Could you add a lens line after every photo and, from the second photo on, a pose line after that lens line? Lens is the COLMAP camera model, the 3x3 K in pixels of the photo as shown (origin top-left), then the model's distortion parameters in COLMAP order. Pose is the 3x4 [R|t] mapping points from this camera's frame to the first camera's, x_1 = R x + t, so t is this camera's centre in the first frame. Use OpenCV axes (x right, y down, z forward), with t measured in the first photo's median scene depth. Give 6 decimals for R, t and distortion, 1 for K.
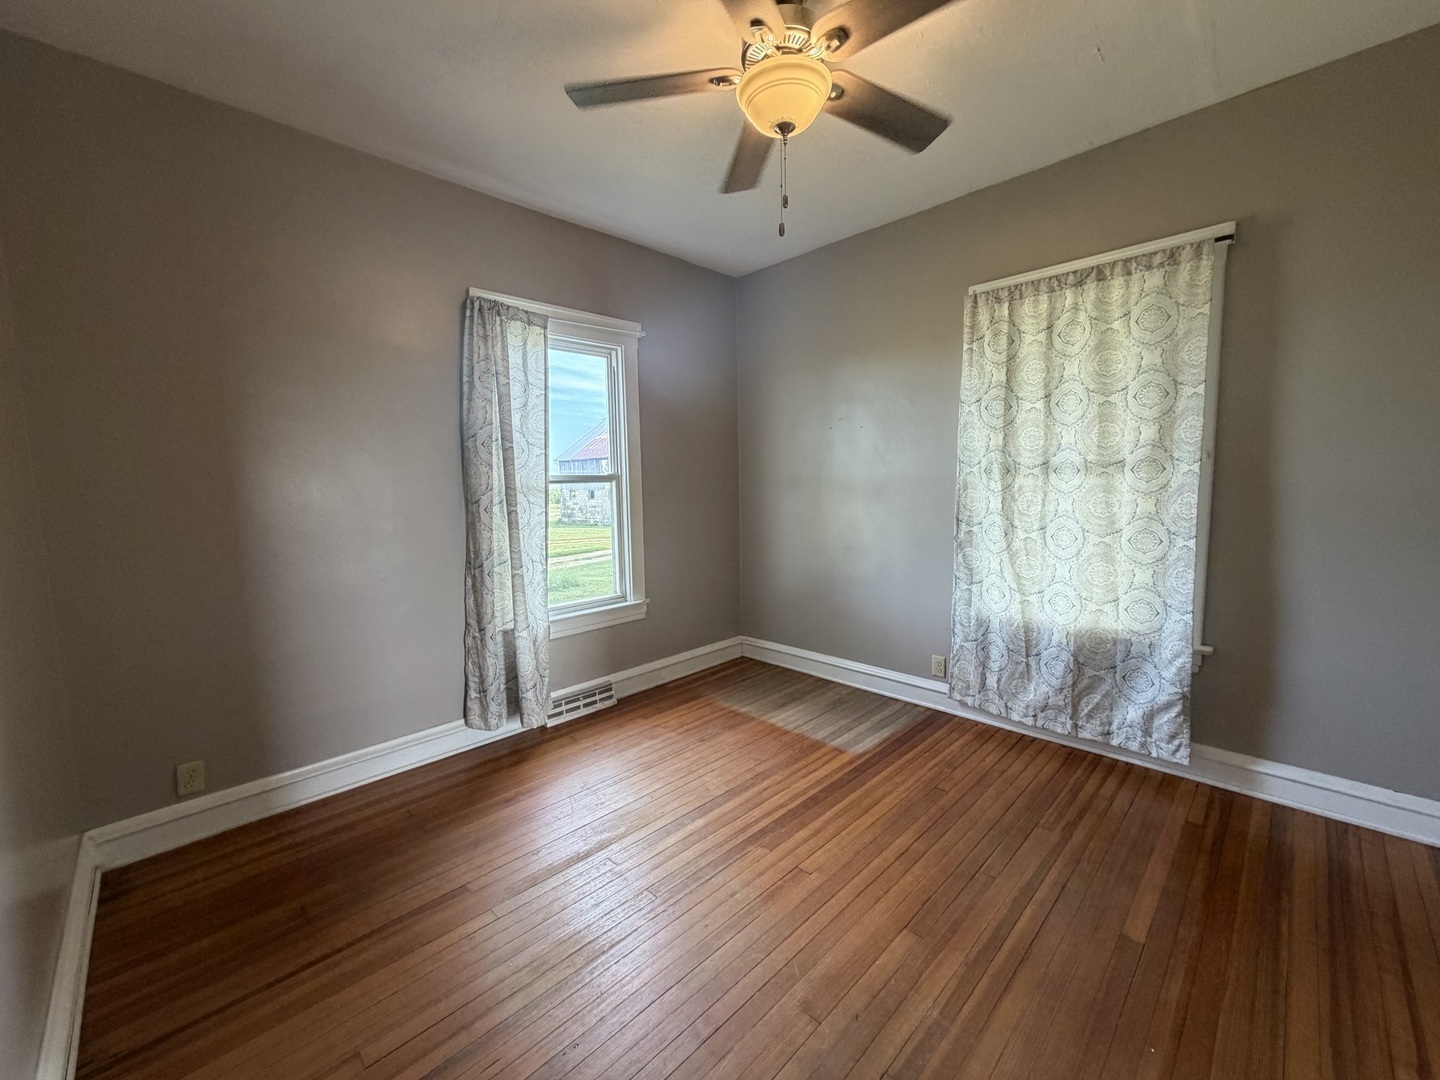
lens RADIAL K [[573.0, 0, 723.8], [0, 573.0, 540.2], [0, 0, 1]] dist [0.000710, 0.000013]
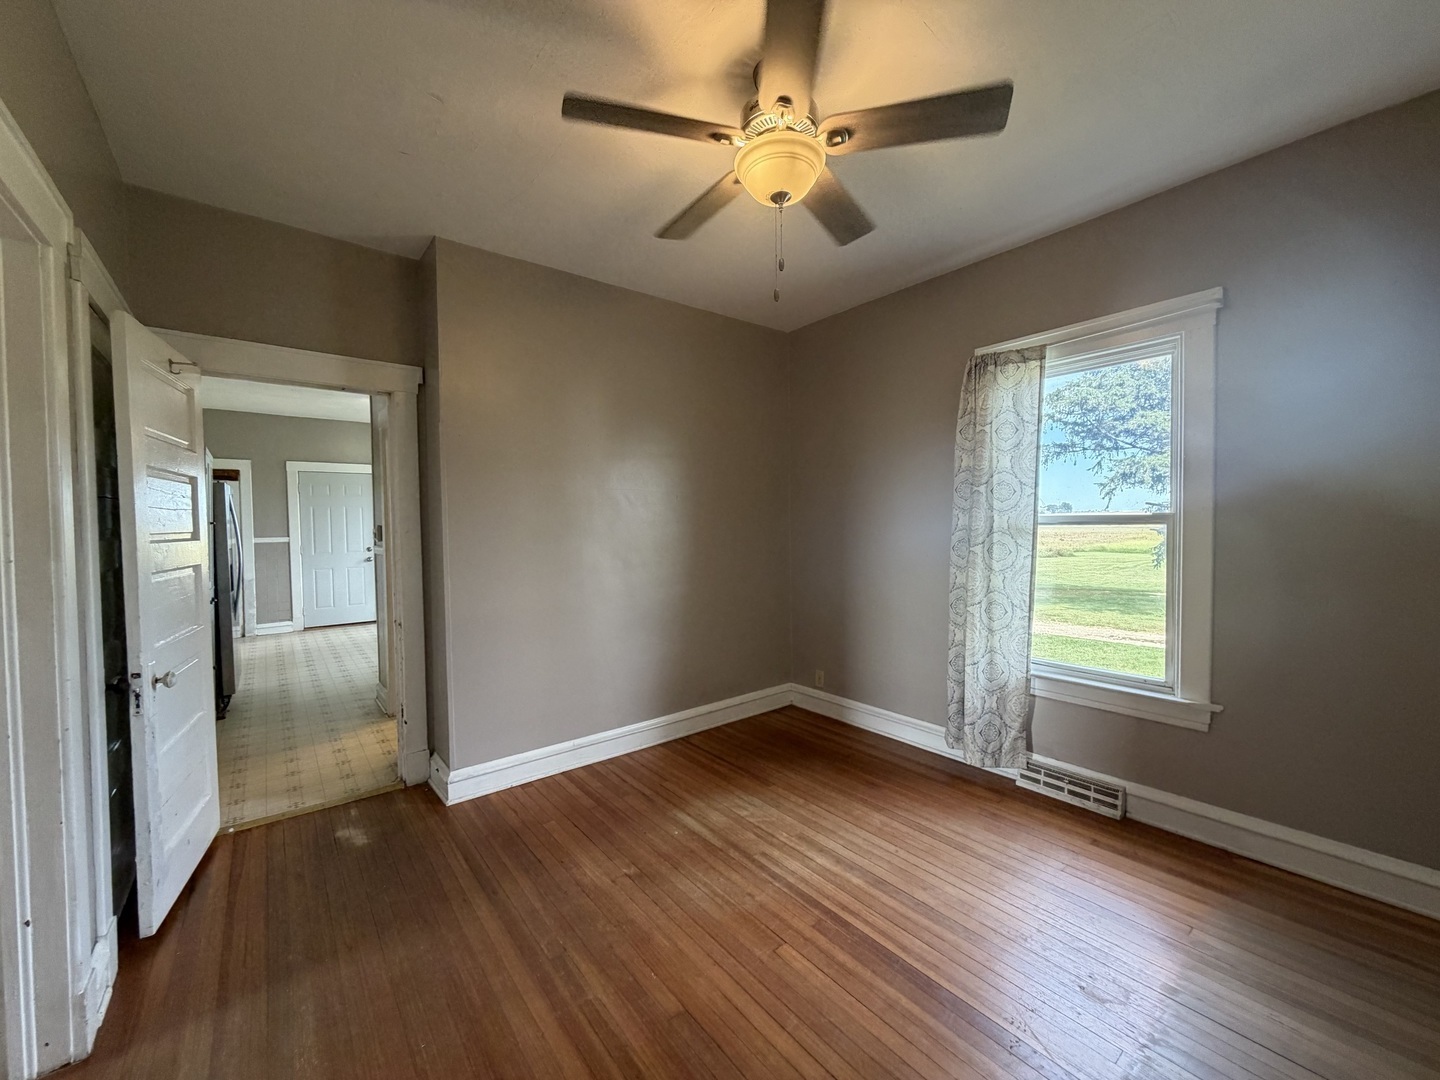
lens RADIAL K [[573.0, 0, 723.8], [0, 573.0, 540.2], [0, 0, 1]] dist [0.000710, 0.000013]
pose [[-0.113041, 0.051307, -0.992265, 0.650395], [-0.086233, 0.994391, 0.061241, -0.085828], [0.989841, 0.092489, -0.107982, 0.588277]]
